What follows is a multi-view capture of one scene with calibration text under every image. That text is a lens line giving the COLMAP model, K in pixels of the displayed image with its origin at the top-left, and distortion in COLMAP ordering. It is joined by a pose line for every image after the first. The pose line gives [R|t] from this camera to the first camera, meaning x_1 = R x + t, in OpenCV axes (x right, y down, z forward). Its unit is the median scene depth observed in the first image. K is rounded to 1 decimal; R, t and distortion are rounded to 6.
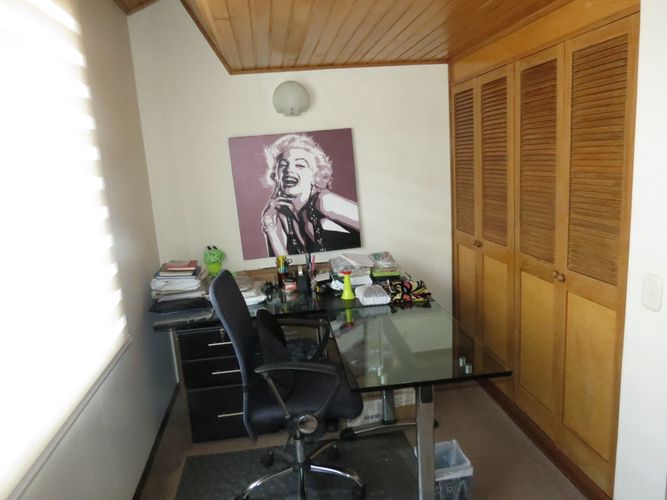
lens RADIAL K [[474.7, 0, 333.2], [0, 474.7, 248.9], [0, 0, 1]] dist [-0.011534, 0.002910]
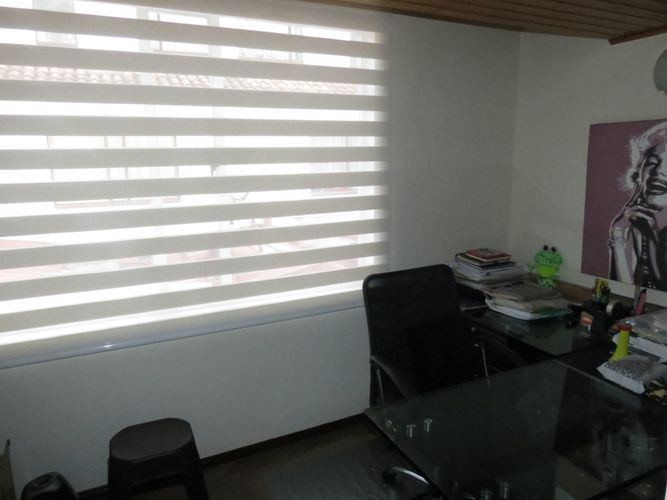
lens RADIAL K [[474.7, 0, 333.9], [0, 474.7, 251.6], [0, 0, 1]] dist [-0.011534, 0.002910]
pose [[0.298337, 0.254142, -0.920004, 0.444157], [-0.183426, 0.961198, 0.206040, -0.105547], [0.936670, 0.107283, 0.333377, 0.316958]]
